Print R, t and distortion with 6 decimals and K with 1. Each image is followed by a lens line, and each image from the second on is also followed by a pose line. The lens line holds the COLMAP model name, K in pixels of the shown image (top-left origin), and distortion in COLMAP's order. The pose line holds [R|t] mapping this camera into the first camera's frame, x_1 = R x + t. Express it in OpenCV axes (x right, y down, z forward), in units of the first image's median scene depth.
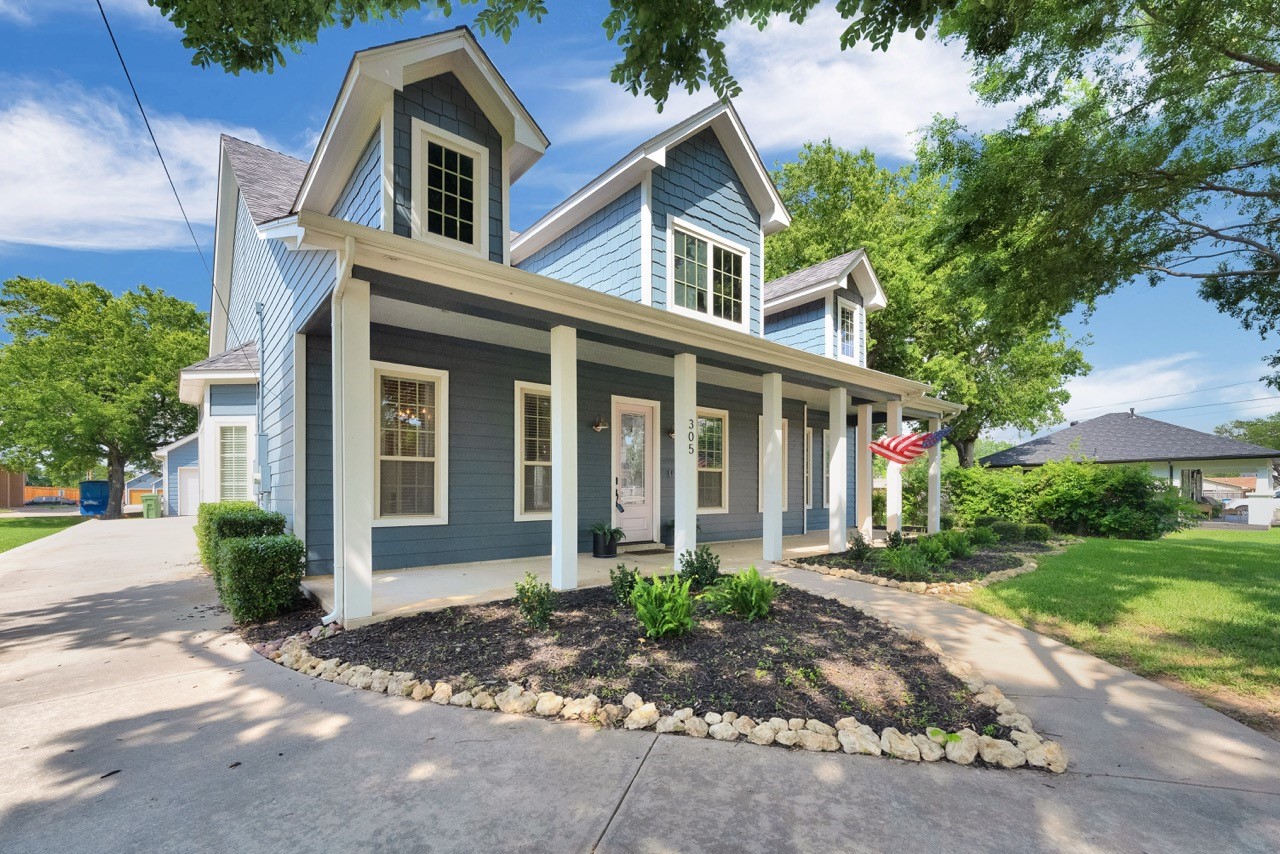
lens RADIAL K [[553.9, 0, 646.0], [0, 553.9, 489.0], [0, 0, 1]] dist [-0.002774, -0.000093]
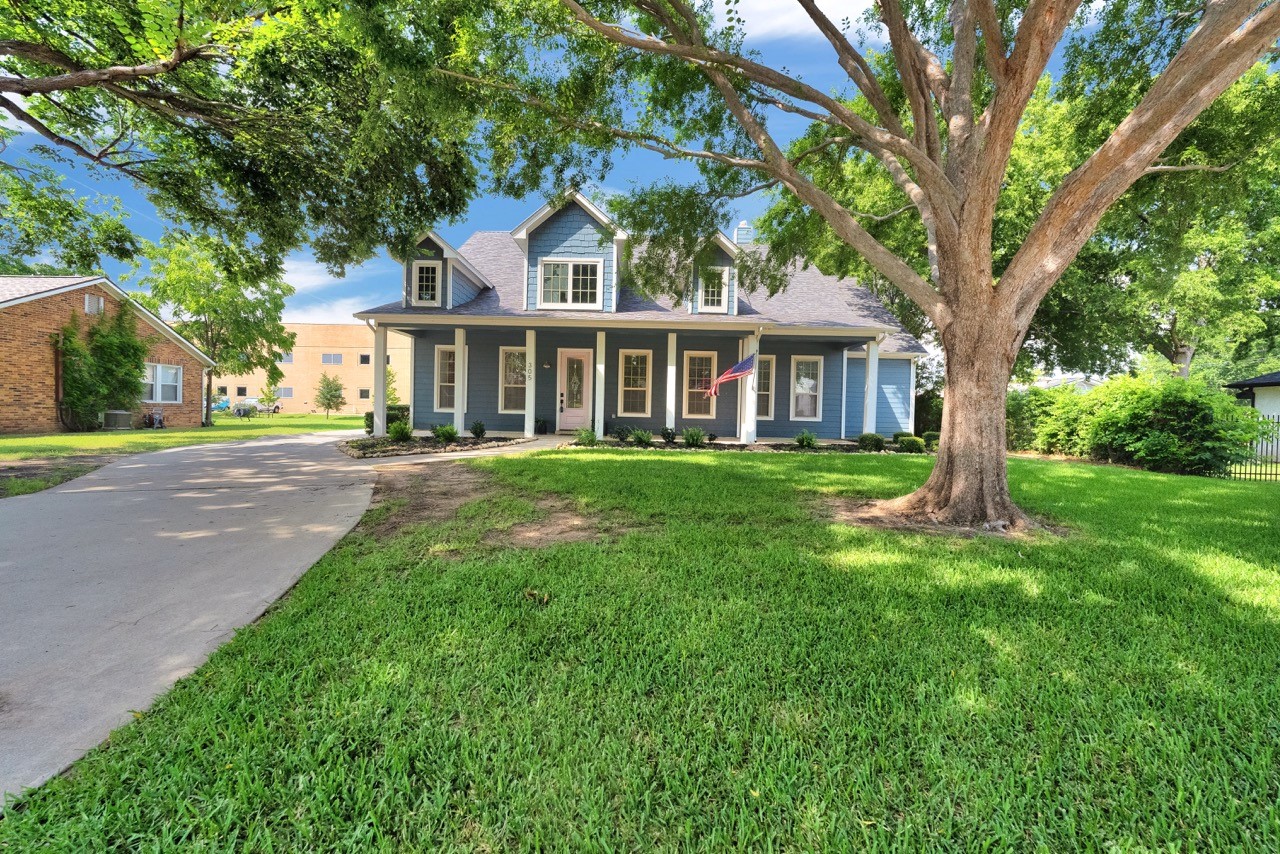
lens RADIAL K [[513.3, 0, 639.8], [0, 513.3, 419.6], [0, 0, 1]] dist [-0.000795, -0.000197]
pose [[0.758726, 0.028882, -0.650769, 1.358906], [-0.021400, 0.999583, 0.019412, 0.031062], [0.651058, -0.000802, 0.759027, -0.131848]]
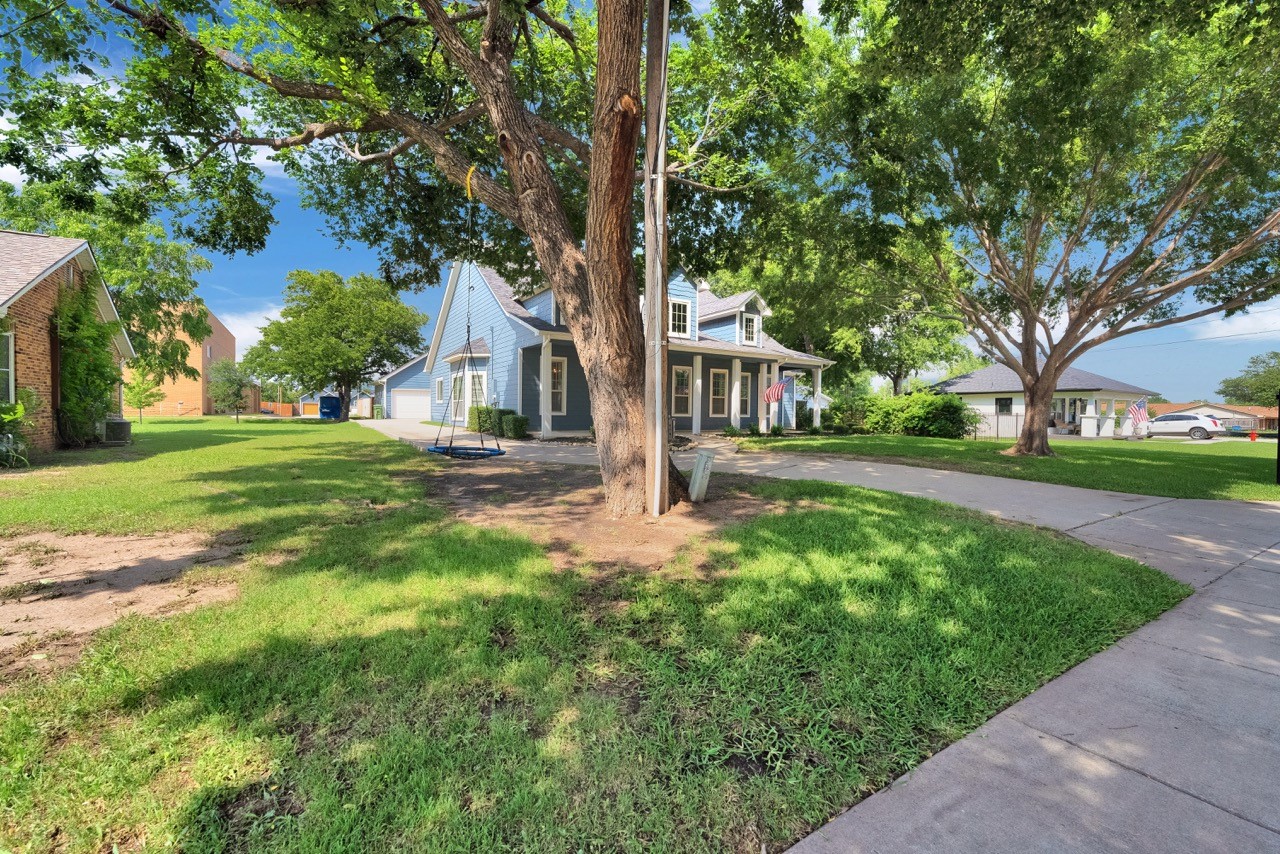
lens RADIAL K [[513.3, 0, 638.6], [0, 513.3, 418.6], [0, 0, 1]] dist [-0.000795, -0.000197]
pose [[0.989661, 0.018020, -0.142287, 0.294156], [-0.015665, 0.999721, 0.017653, 0.027141], [0.142565, -0.015242, 0.989668, -1.208024]]
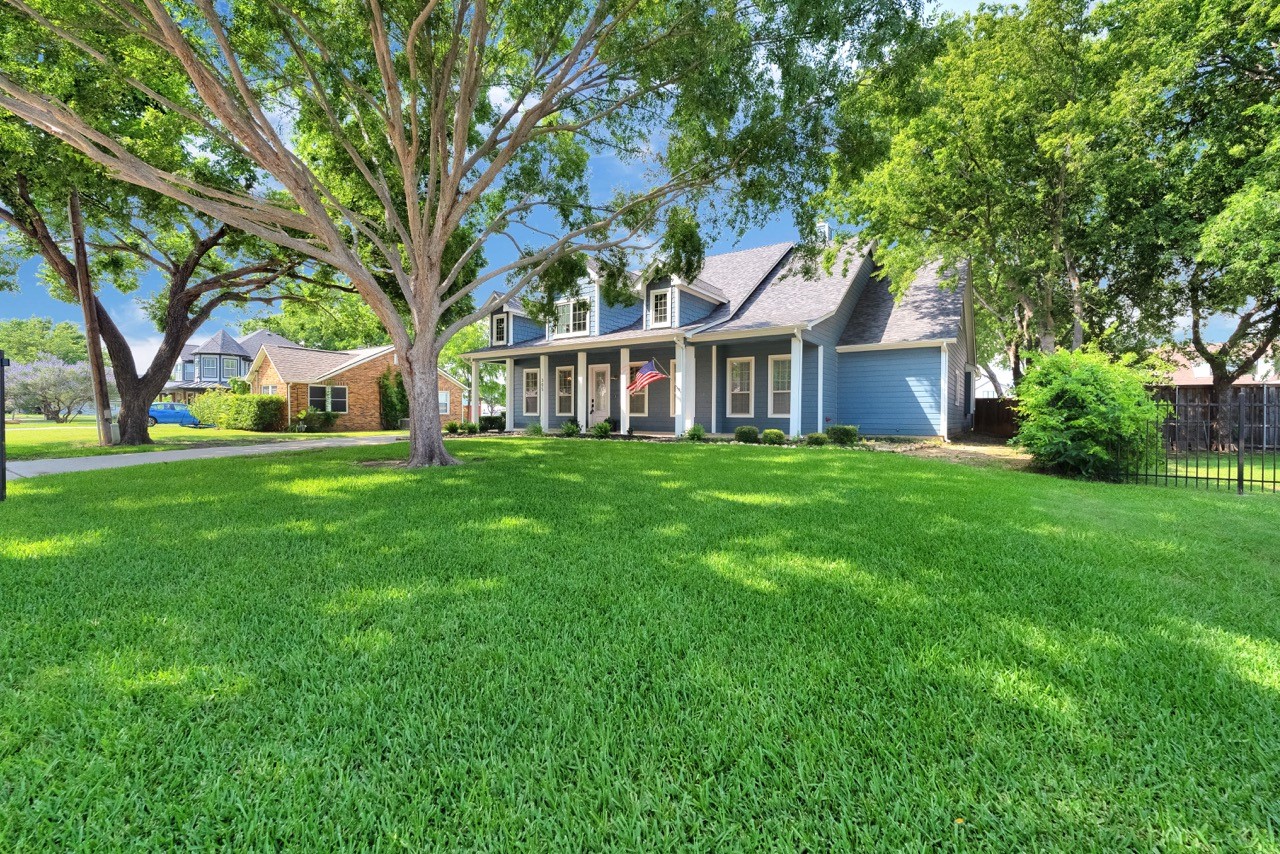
lens RADIAL K [[513.3, 0, 645.5], [0, 513.3, 425.3], [0, 0, 1]] dist [-0.000795, -0.000197]
pose [[0.264189, 0.025583, -0.964131, 2.325598], [-0.000321, 0.999650, 0.026437, 0.035137], [0.964471, -0.006675, 0.264105, 0.690133]]
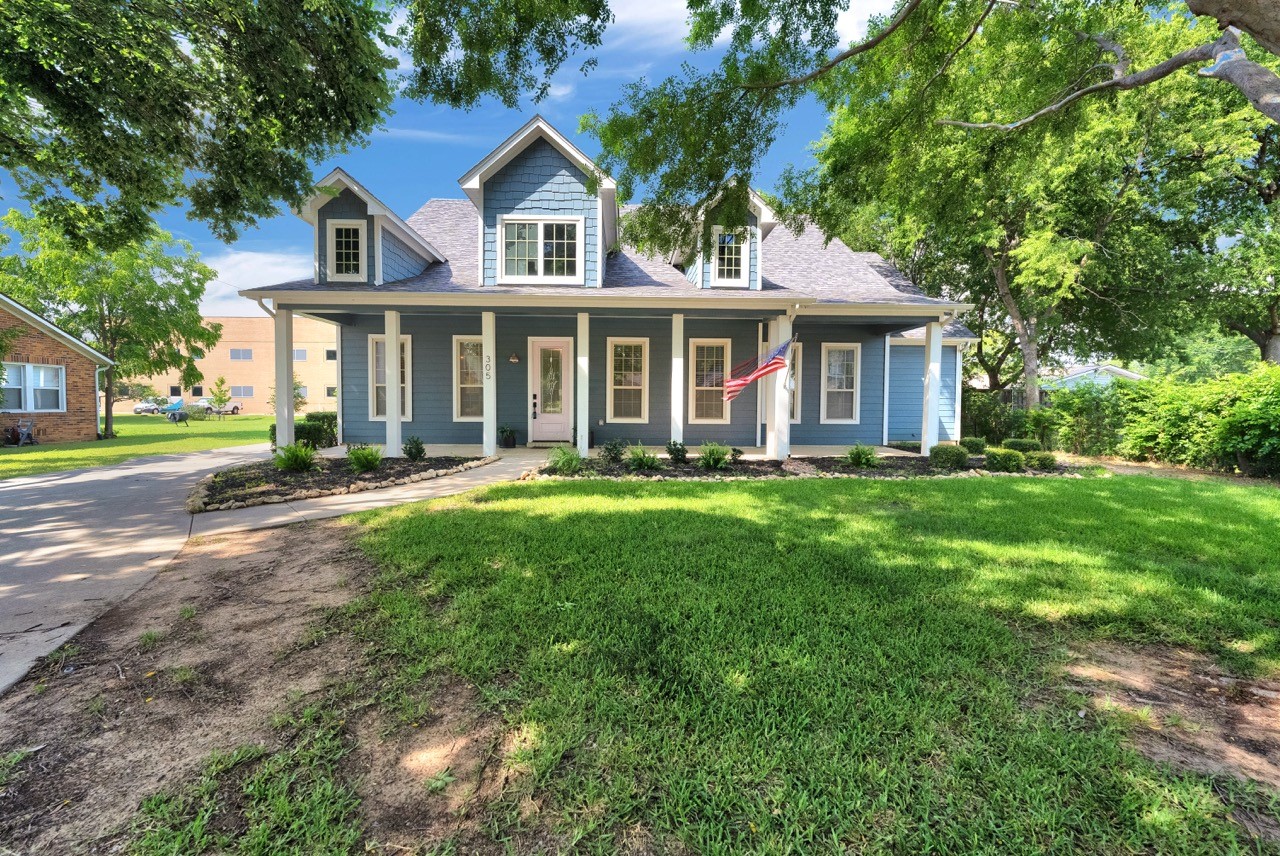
lens RADIAL K [[513.3, 0, 642.1], [0, 513.3, 421.5], [0, 0, 1]] dist [-0.000795, -0.000197]
pose [[0.779489, 0.027840, -0.625797, 1.084504], [-0.005699, 0.999286, 0.037357, -0.001502], [0.626390, -0.025553, 0.779091, 0.148527]]
